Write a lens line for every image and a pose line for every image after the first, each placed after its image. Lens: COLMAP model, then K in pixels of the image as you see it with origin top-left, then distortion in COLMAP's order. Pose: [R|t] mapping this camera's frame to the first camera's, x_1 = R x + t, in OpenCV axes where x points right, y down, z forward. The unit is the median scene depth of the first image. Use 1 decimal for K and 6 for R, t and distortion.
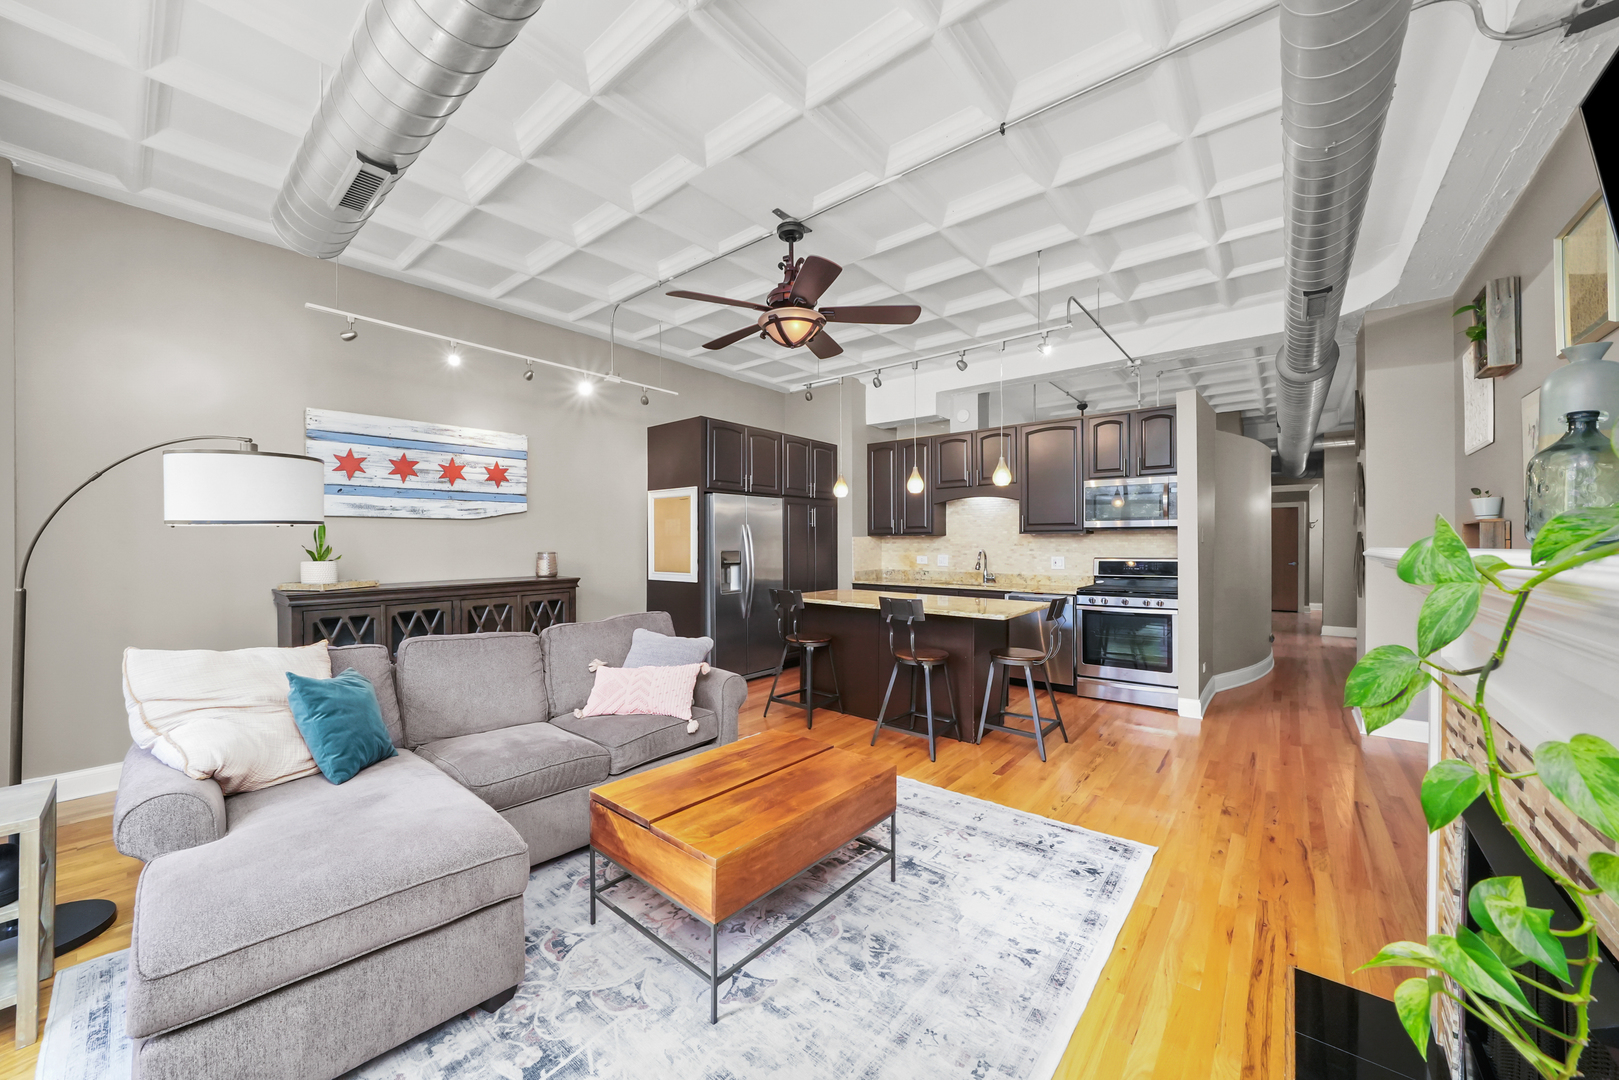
lens RADIAL K [[591.9, 0, 822.1], [0, 591.9, 543.7], [0, 0, 1]] dist [0.003020, -0.000310]
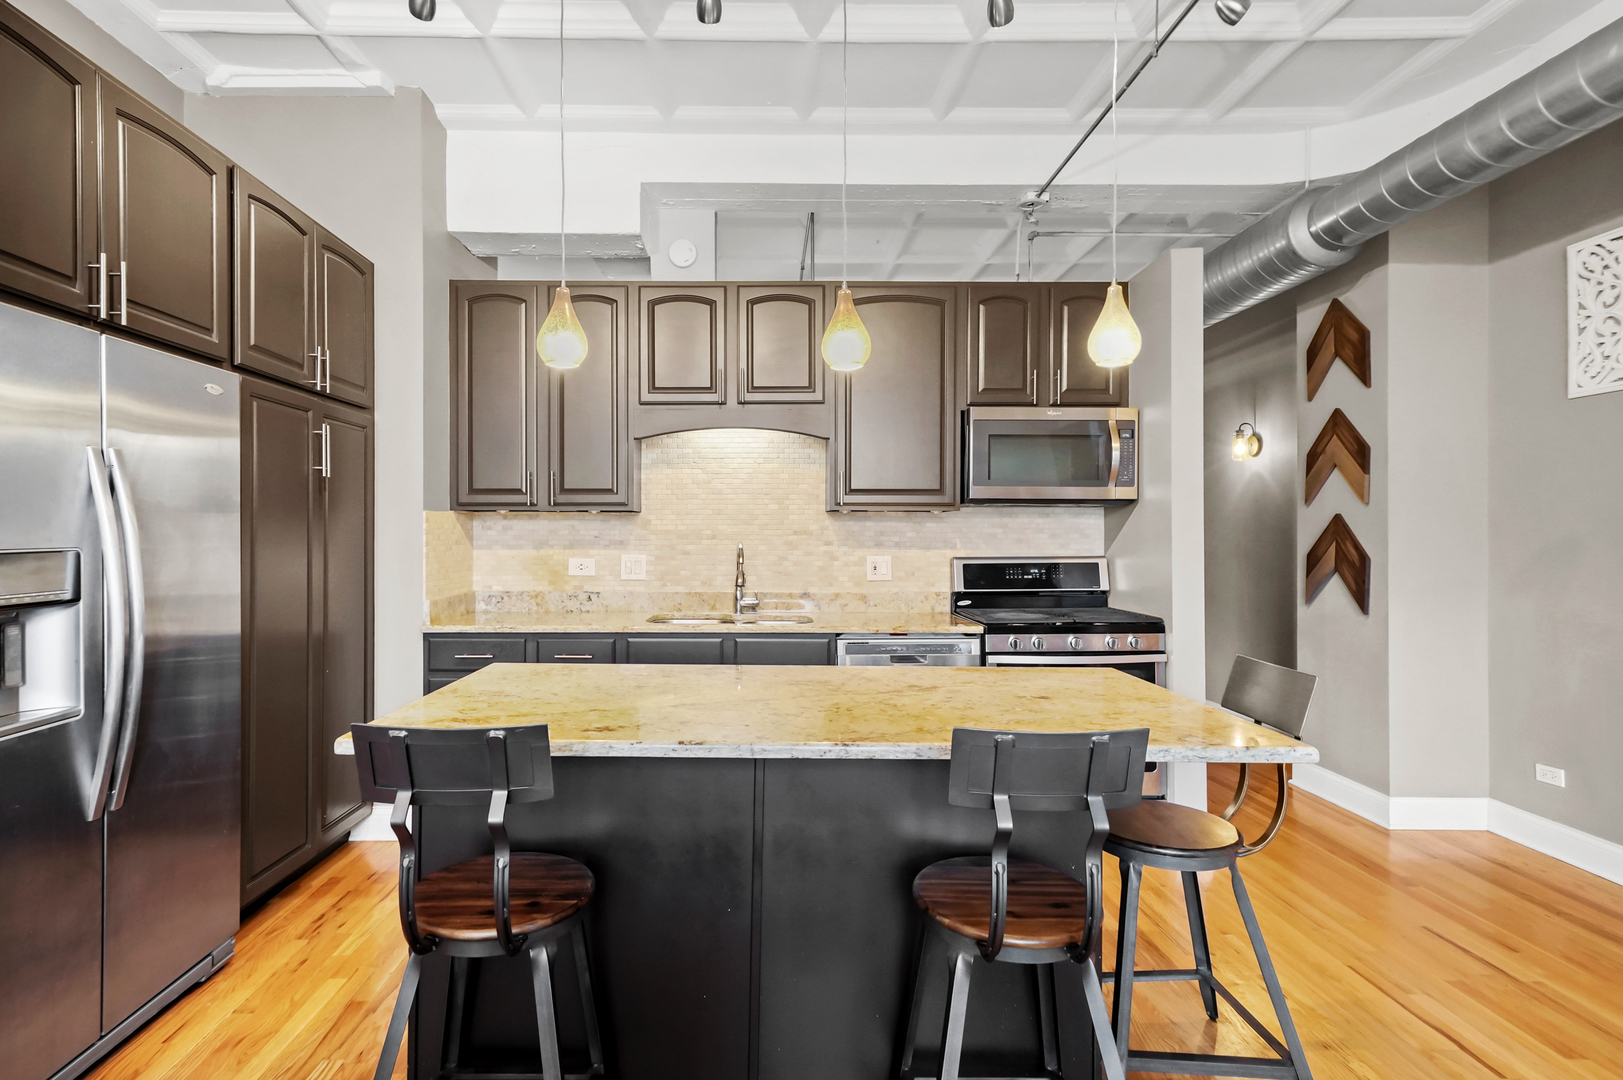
lens RADIAL K [[815.3, 0, 772.0], [0, 815.3, 530.2], [0, 0, 1]] dist [0.013484, 0.001562]
pose [[0.779210, 0.006294, 0.626732, -0.130609], [-0.001646, 0.999967, -0.007996, 0.005877], [-0.626761, 0.005199, 0.779194, 0.568331]]
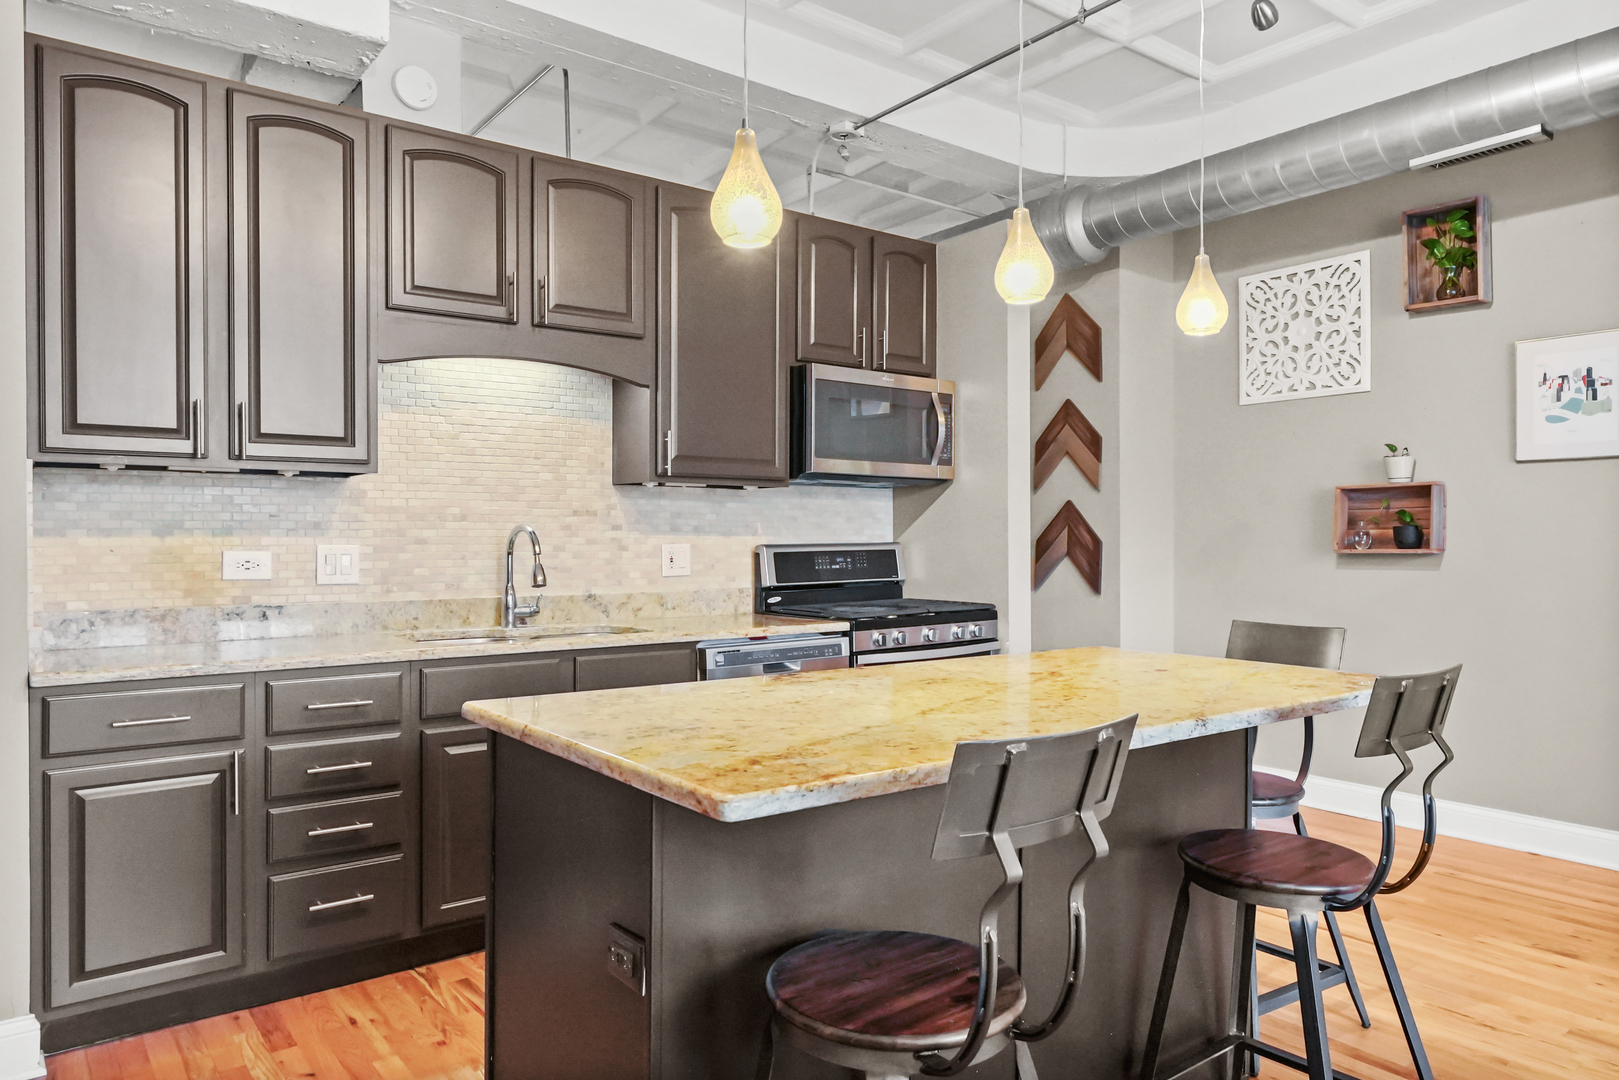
lens RADIAL K [[1051.9, 0, 803.4], [0, 1051.9, 539.0], [0, 0, 1]] dist [0.004397, -0.000350]
pose [[0.247416, 0.000541, 0.968909, -0.295304], [0.003406, 0.999993, -0.001428, 0.022013], [-0.968903, 0.003654, 0.247412, 0.830920]]
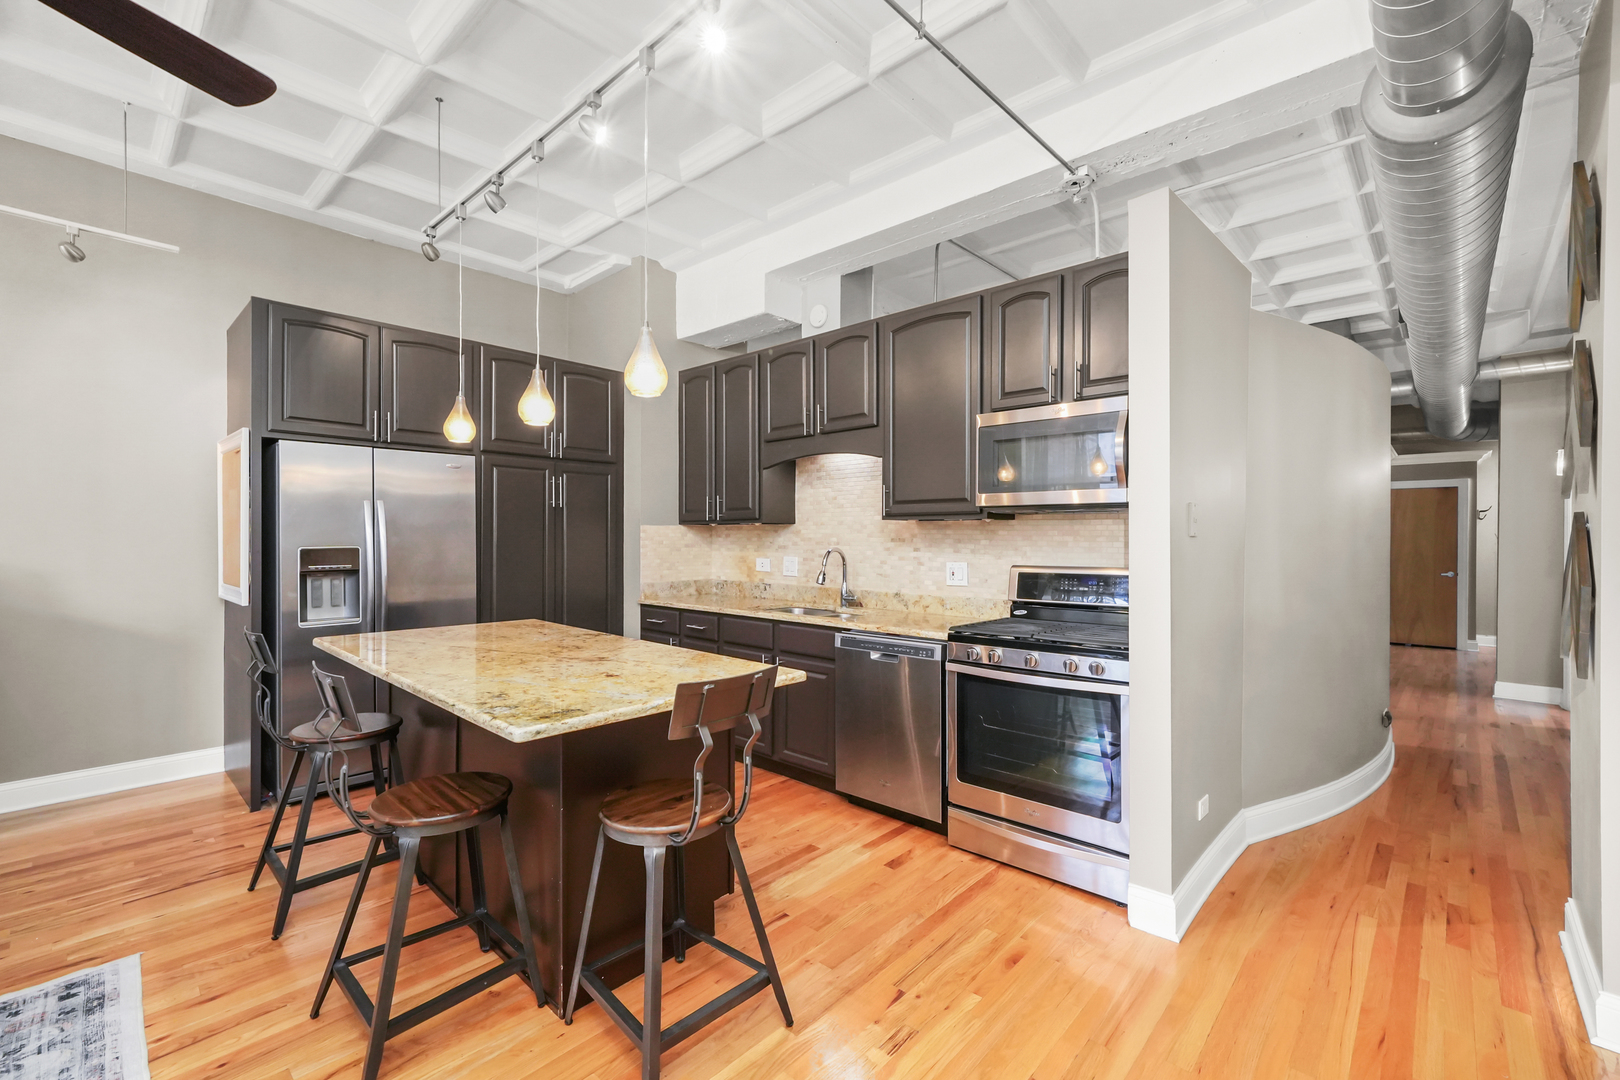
lens RADIAL K [[697.6, 0, 802.2], [0, 697.6, 538.9], [0, 0, 1]] dist [0.010715, 0.001654]
pose [[0.996574, 0.007601, -0.082351, 0.346249], [-0.007890, 0.999964, -0.003187, 0.003941], [0.082324, 0.003826, 0.996598, 0.394407]]
